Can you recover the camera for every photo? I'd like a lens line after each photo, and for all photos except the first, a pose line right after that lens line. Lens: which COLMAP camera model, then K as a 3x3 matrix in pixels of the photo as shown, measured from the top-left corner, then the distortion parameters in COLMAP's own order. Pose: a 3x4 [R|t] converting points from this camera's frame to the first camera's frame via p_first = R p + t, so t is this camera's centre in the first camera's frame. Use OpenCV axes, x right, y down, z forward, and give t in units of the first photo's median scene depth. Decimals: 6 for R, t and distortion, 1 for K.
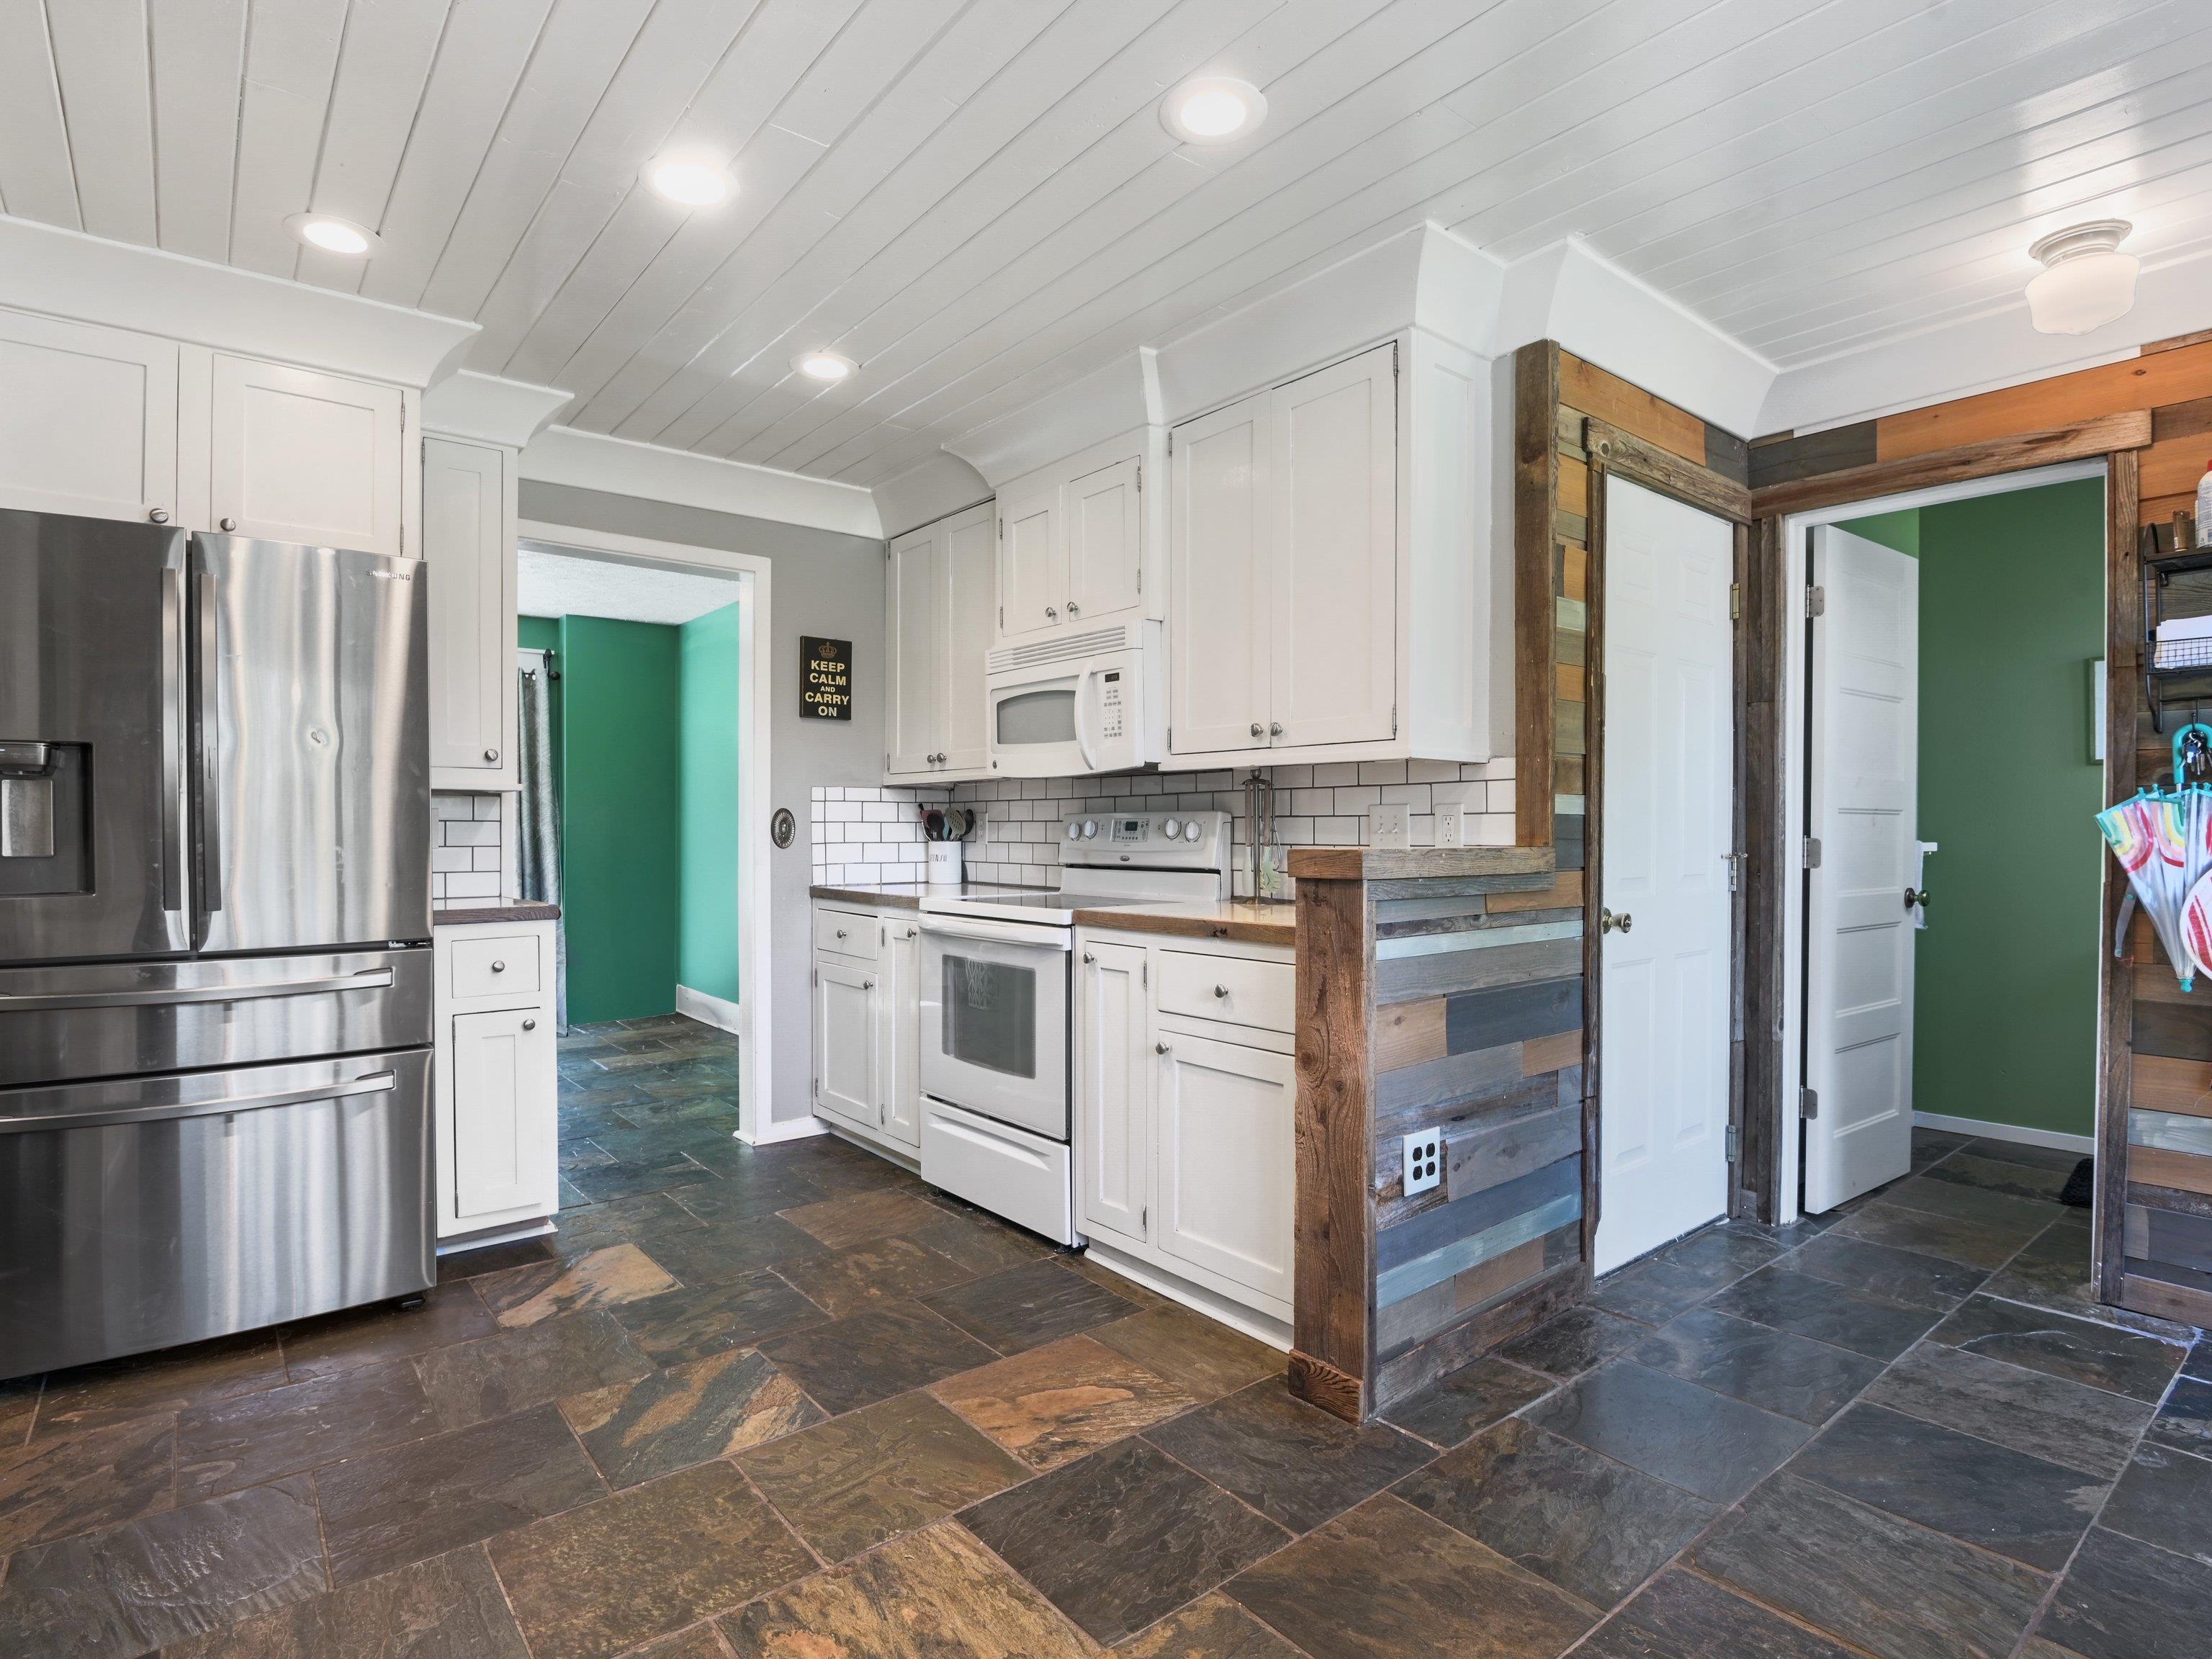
lens RADIAL K [[1153.0, 0, 1103.0], [0, 1153.0, 832.5], [0, 0, 1]] dist [-0.004440, -0.010583]
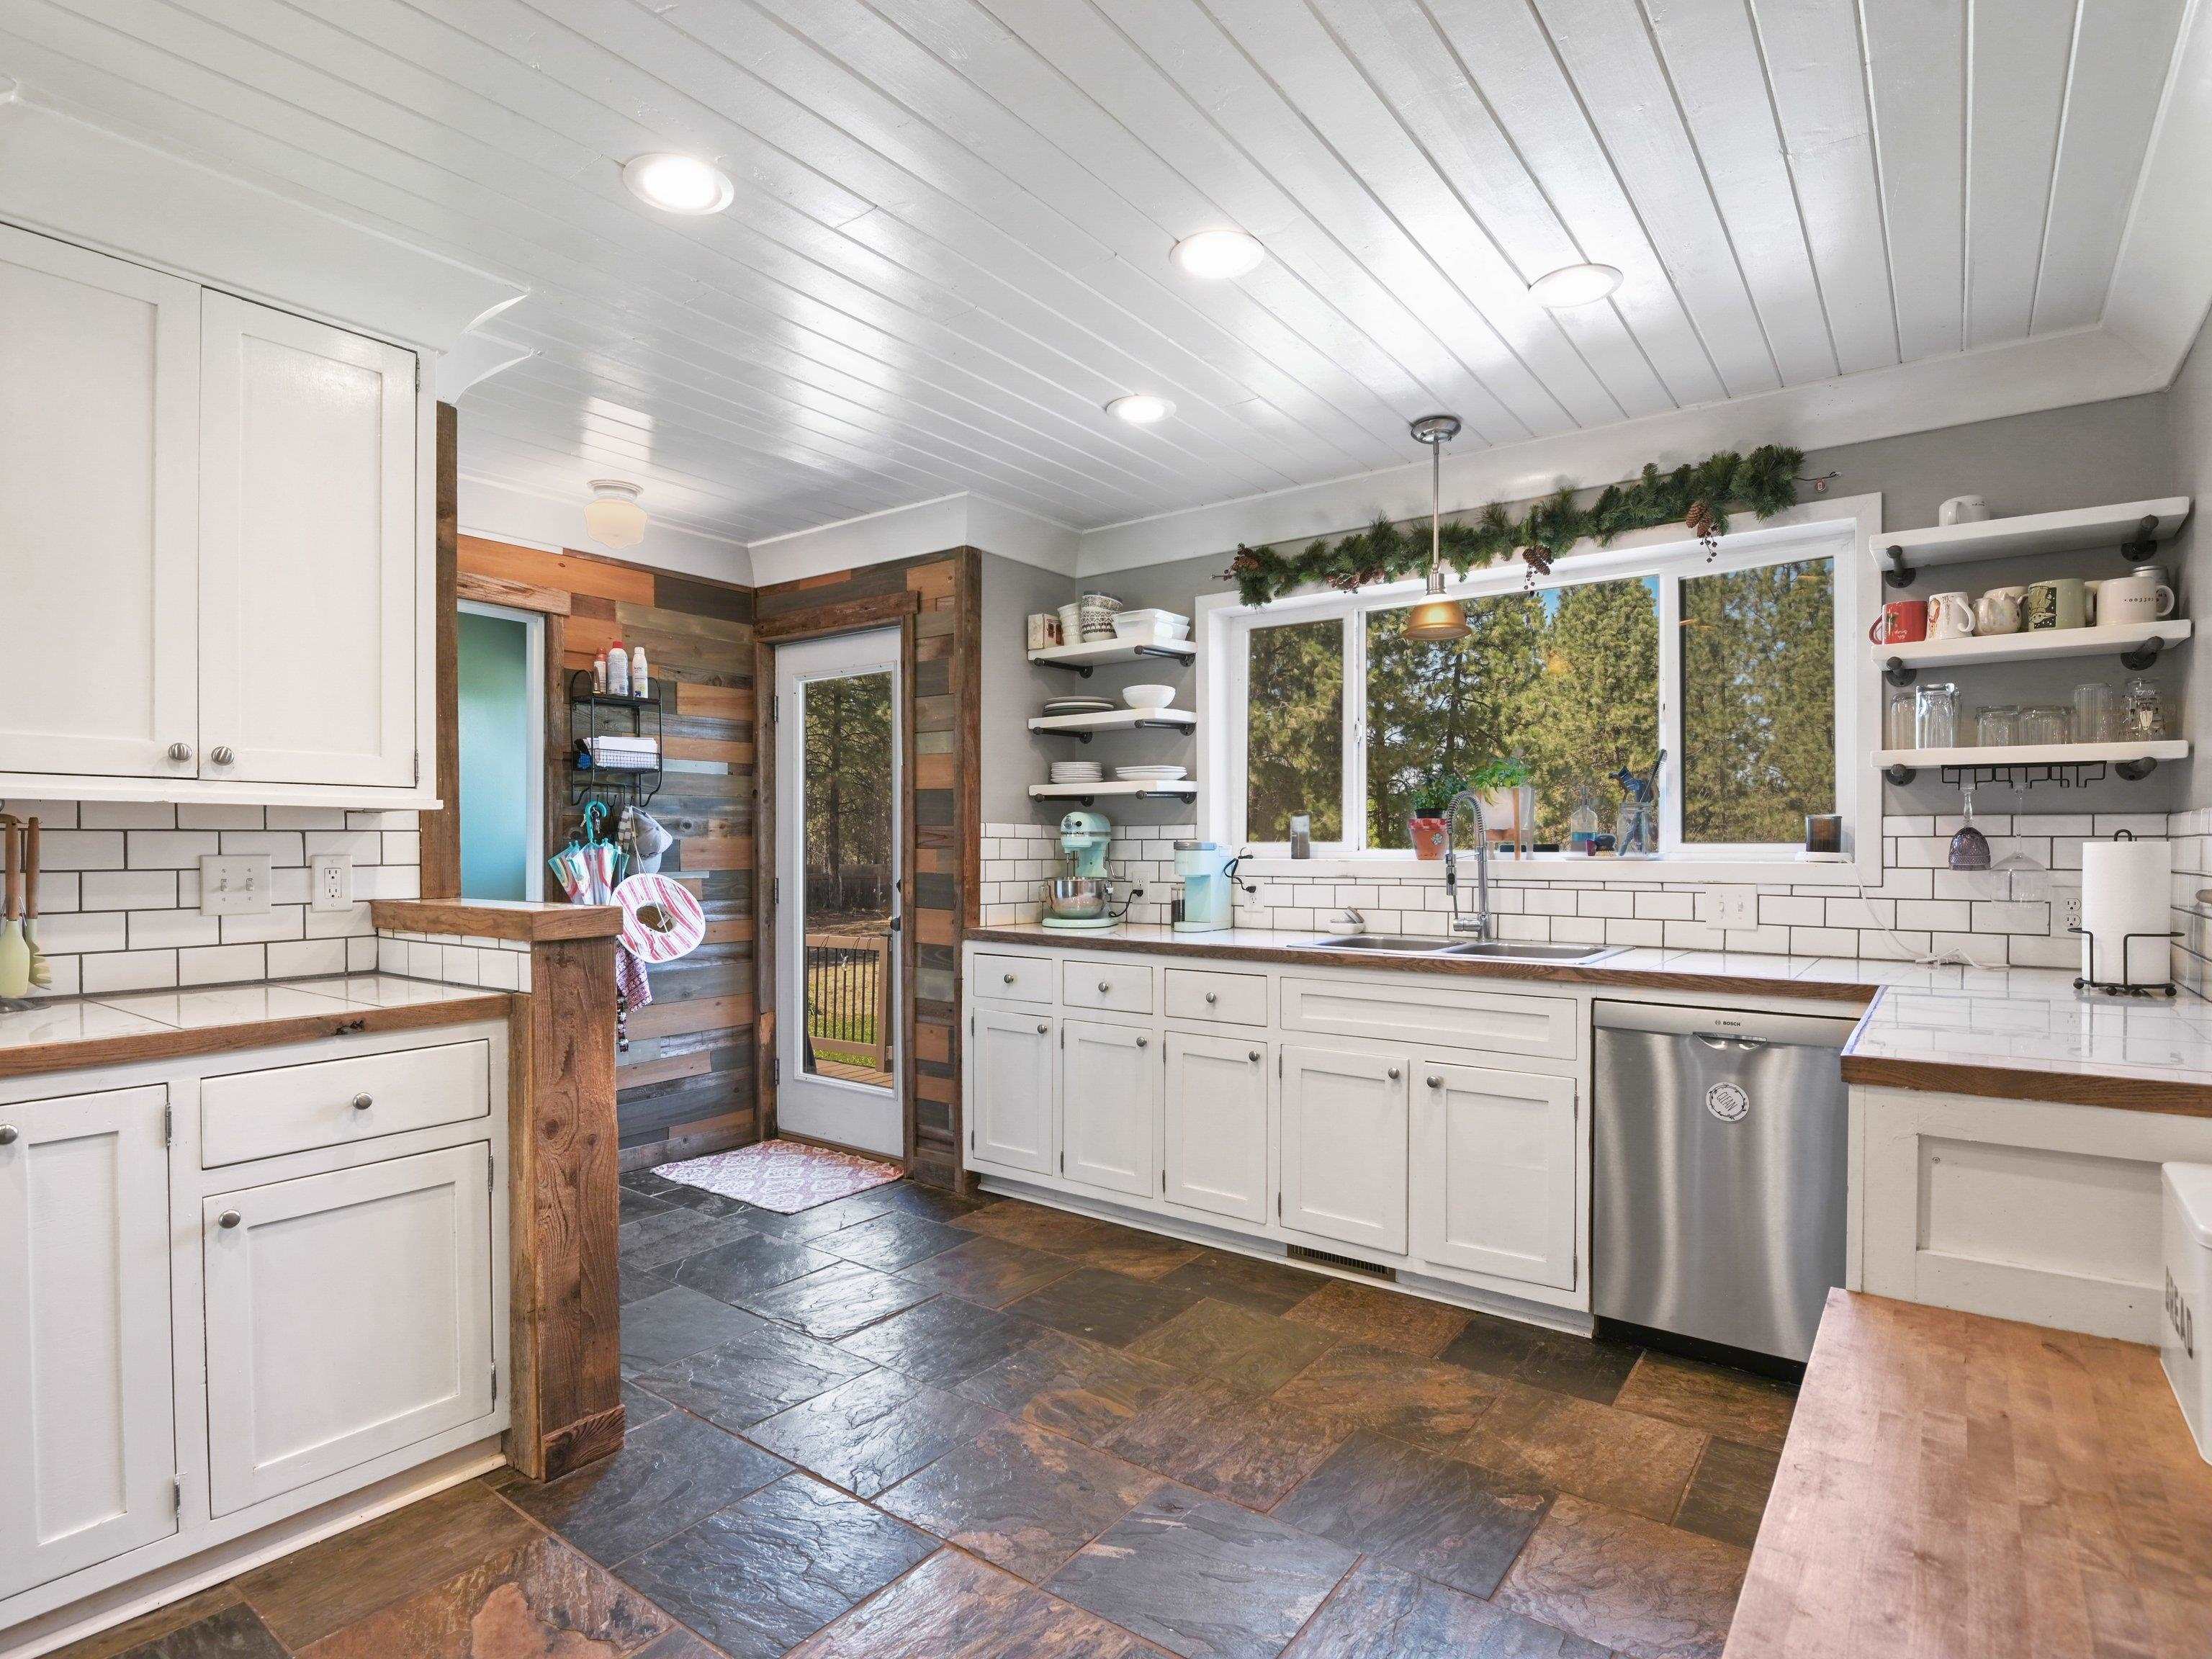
lens RADIAL K [[1153.0, 0, 1102.0], [0, 1153.0, 856.2], [0, 0, 1]] dist [-0.004440, -0.010583]
pose [[-0.247063, -0.012095, 0.968924, -0.648369], [0.001528, 0.999916, 0.012871, -0.031755], [-0.968998, 0.004660, -0.247024, 0.590457]]
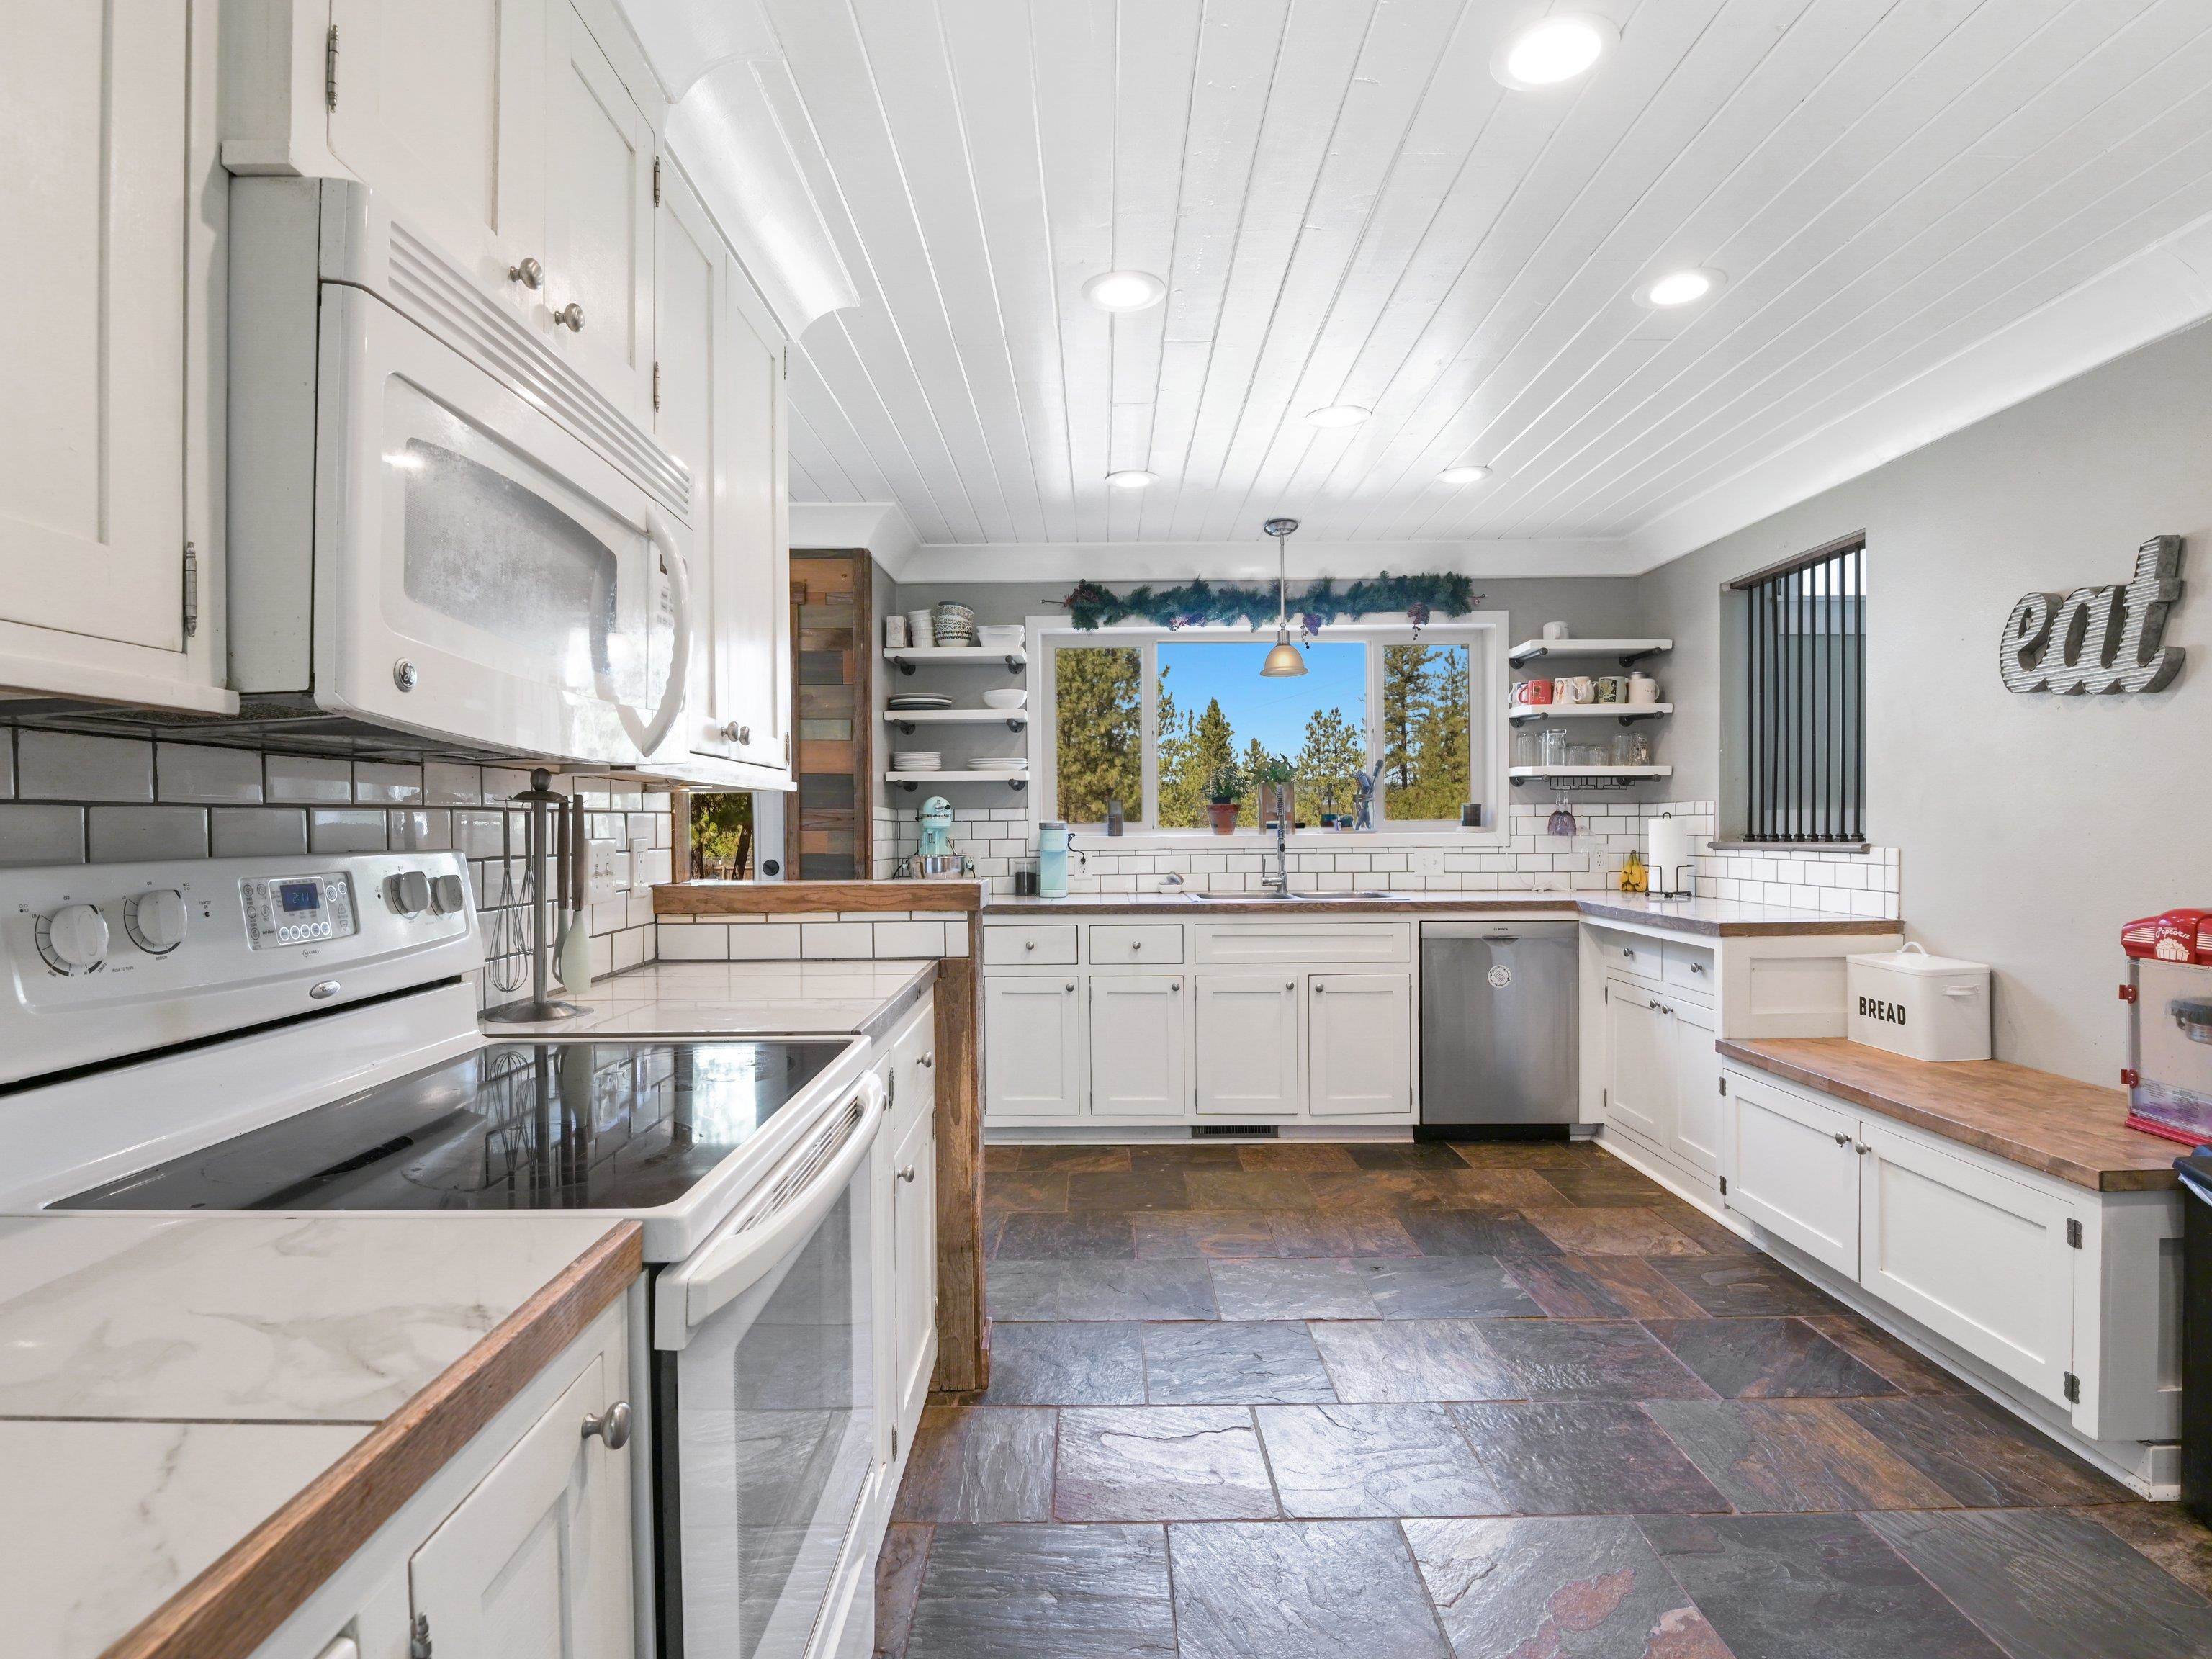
lens RADIAL K [[1153.0, 0, 1094.7], [0, 1153.0, 837.1], [0, 0, 1]] dist [-0.004440, -0.010583]
pose [[-0.775229, -0.002572, 0.631675, -0.448777], [0.007298, 0.999888, 0.013028, -0.031416], [-0.631639, 0.014710, -0.775123, 1.328434]]
